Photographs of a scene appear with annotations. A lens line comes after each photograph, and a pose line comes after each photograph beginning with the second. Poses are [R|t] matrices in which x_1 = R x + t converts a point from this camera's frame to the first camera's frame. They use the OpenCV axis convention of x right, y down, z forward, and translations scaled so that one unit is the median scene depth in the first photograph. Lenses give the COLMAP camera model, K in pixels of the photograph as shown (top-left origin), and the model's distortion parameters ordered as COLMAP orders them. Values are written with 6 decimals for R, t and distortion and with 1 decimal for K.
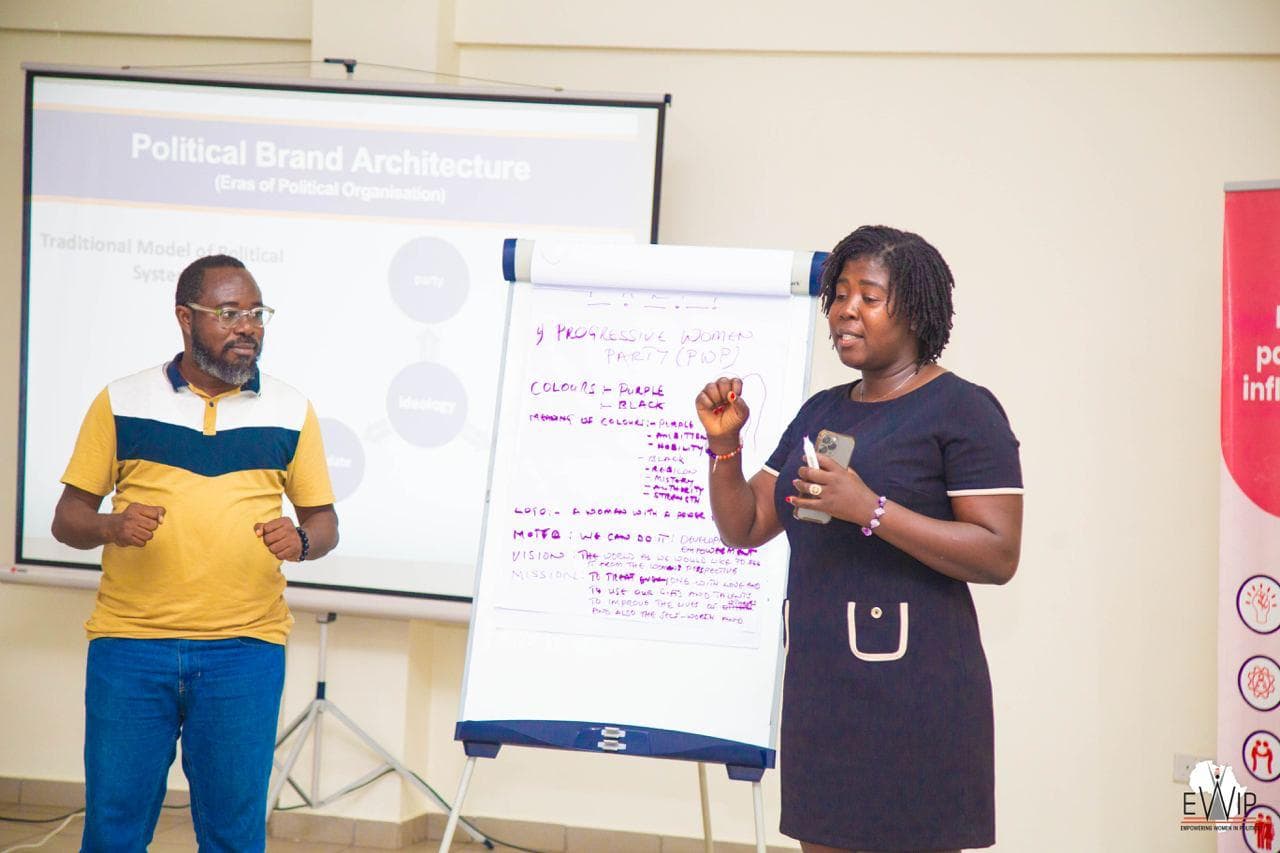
lens RADIAL K [[2760.5, 0, 640.0], [0, 2760.5, 426.5], [0, 0, 1]] dist [0.425873, -0.137580]
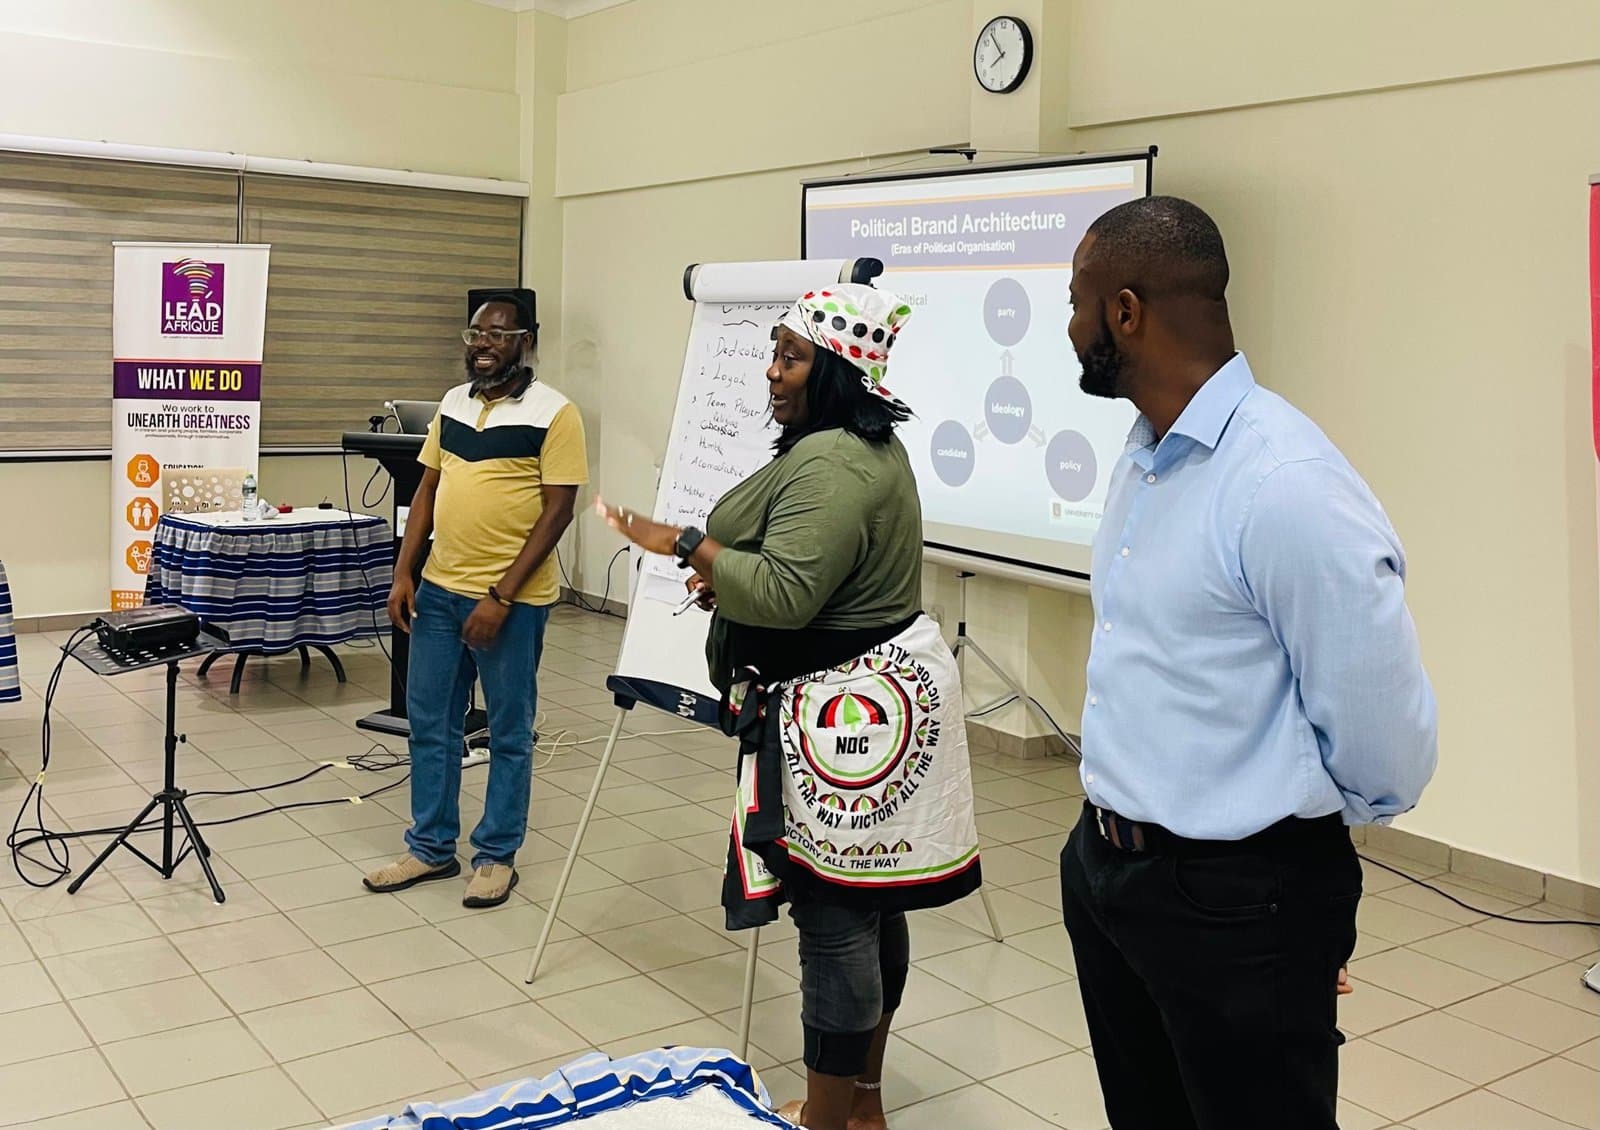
lens RADIAL K [[1605.0, 0, 799.4], [0, 1605.0, 351.2], [0, 0, 1]] dist [0.129028, -0.303238]
pose [[0.791581, -0.028915, -0.610379, 0.297870], [-0.001565, 0.998781, -0.049344, 0.001802], [0.611062, 0.040015, 0.790571, 0.354386]]
